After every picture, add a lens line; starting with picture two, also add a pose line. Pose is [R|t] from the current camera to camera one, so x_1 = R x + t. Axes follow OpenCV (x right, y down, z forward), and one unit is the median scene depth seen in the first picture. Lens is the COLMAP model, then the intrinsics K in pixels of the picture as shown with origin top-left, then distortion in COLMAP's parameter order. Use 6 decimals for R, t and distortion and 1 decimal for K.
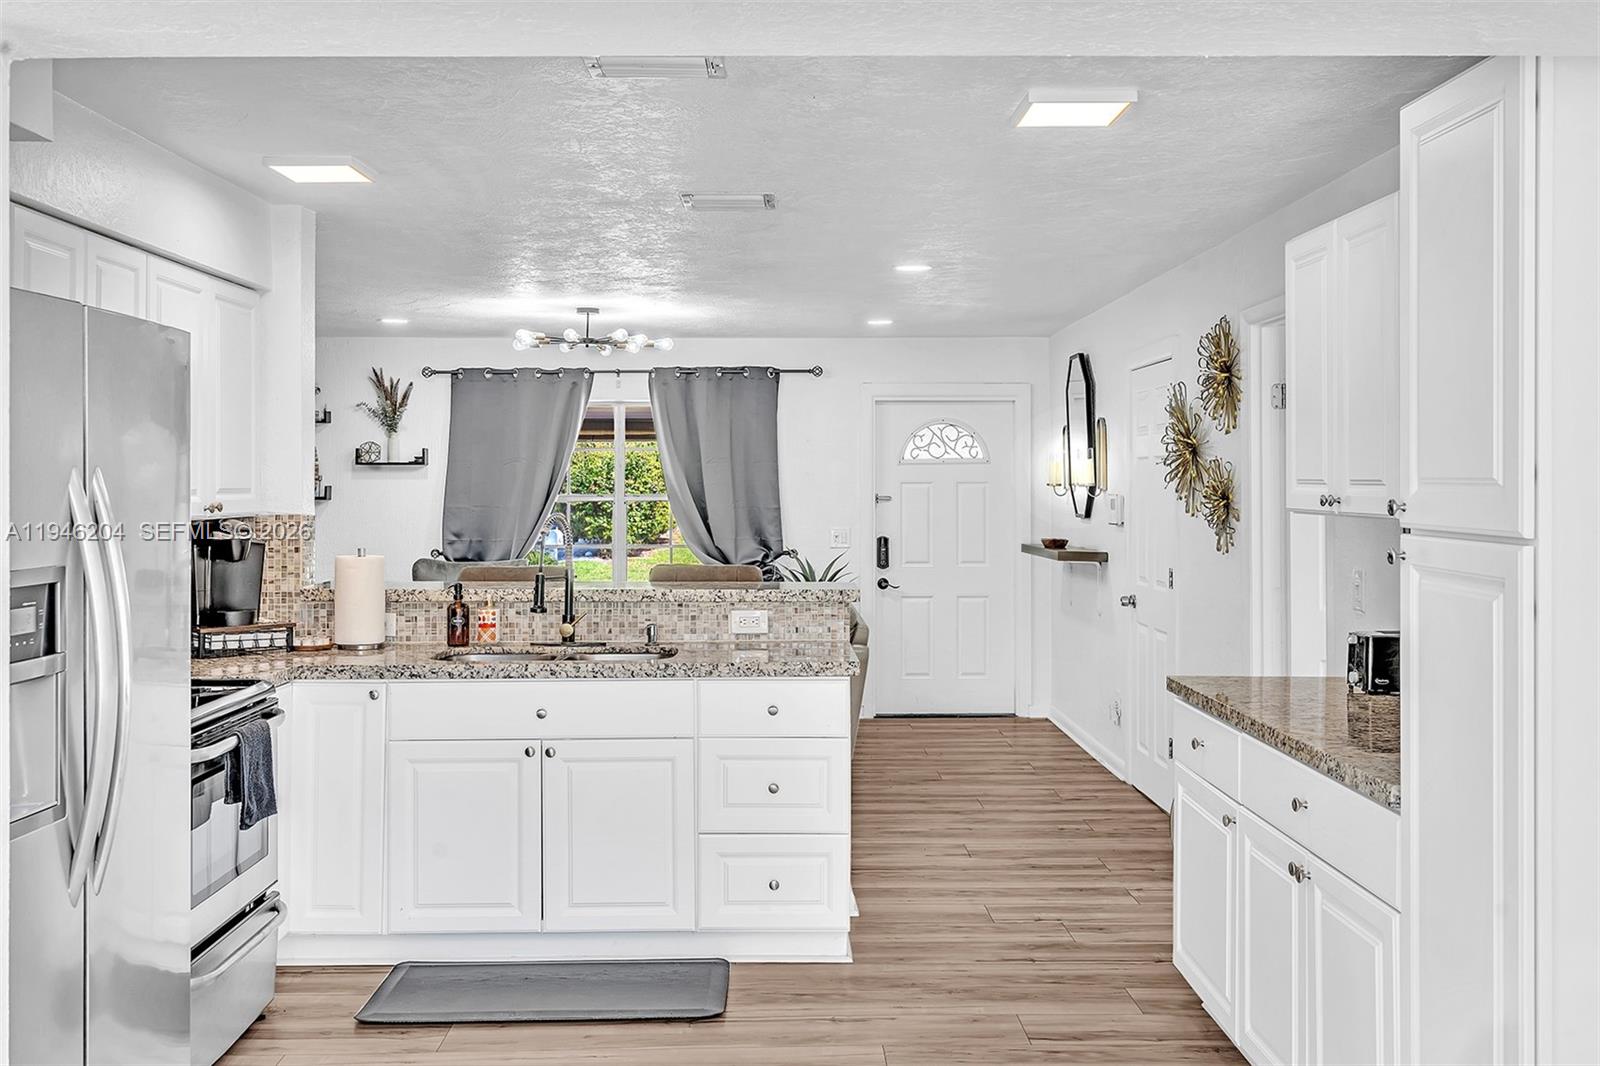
lens RADIAL K [[1587.0, 0, 803.7], [0, 1587.0, 480.6], [0, 0, 1]] dist [0.011811, 0.000000]
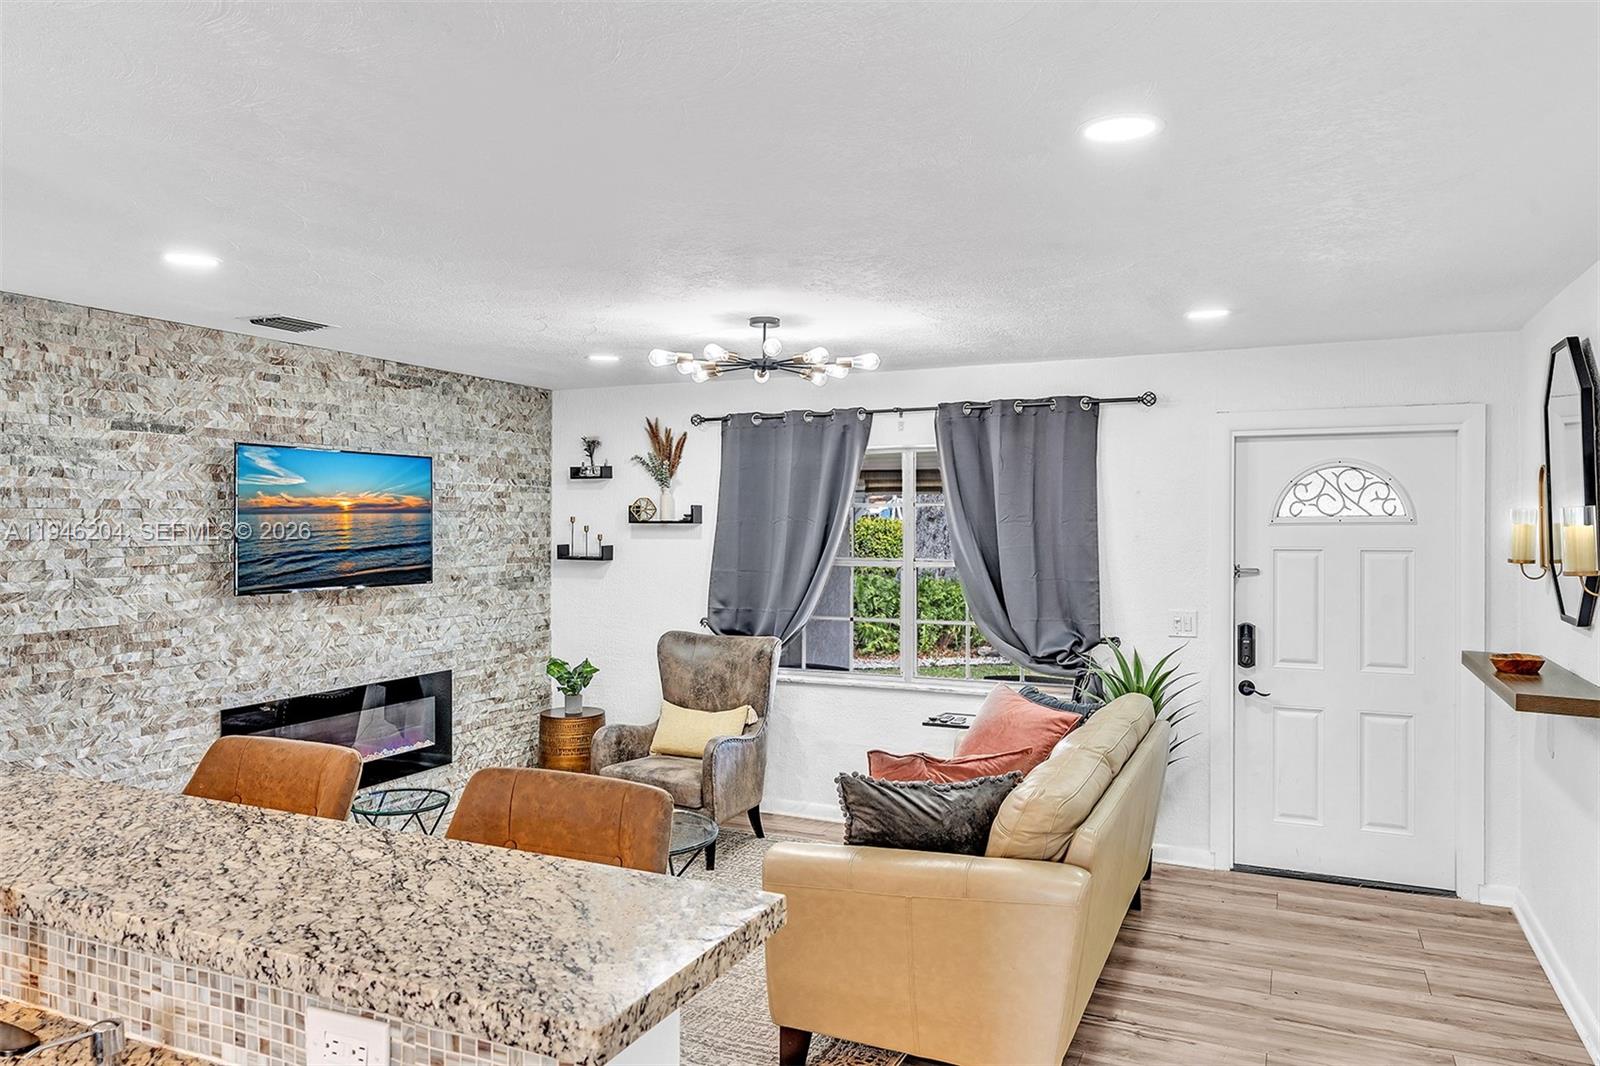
lens RADIAL K [[1099.8, 0, 799.1], [0, 1099.8, 528.3], [0, 0, 1]] dist [-0.007319, 0.010621]
pose [[0.898651, 0.005518, -0.438630, 0.087522], [-0.000116, 0.999924, 0.012342, -0.014732], [0.438665, -0.011040, 0.898583, 0.464829]]
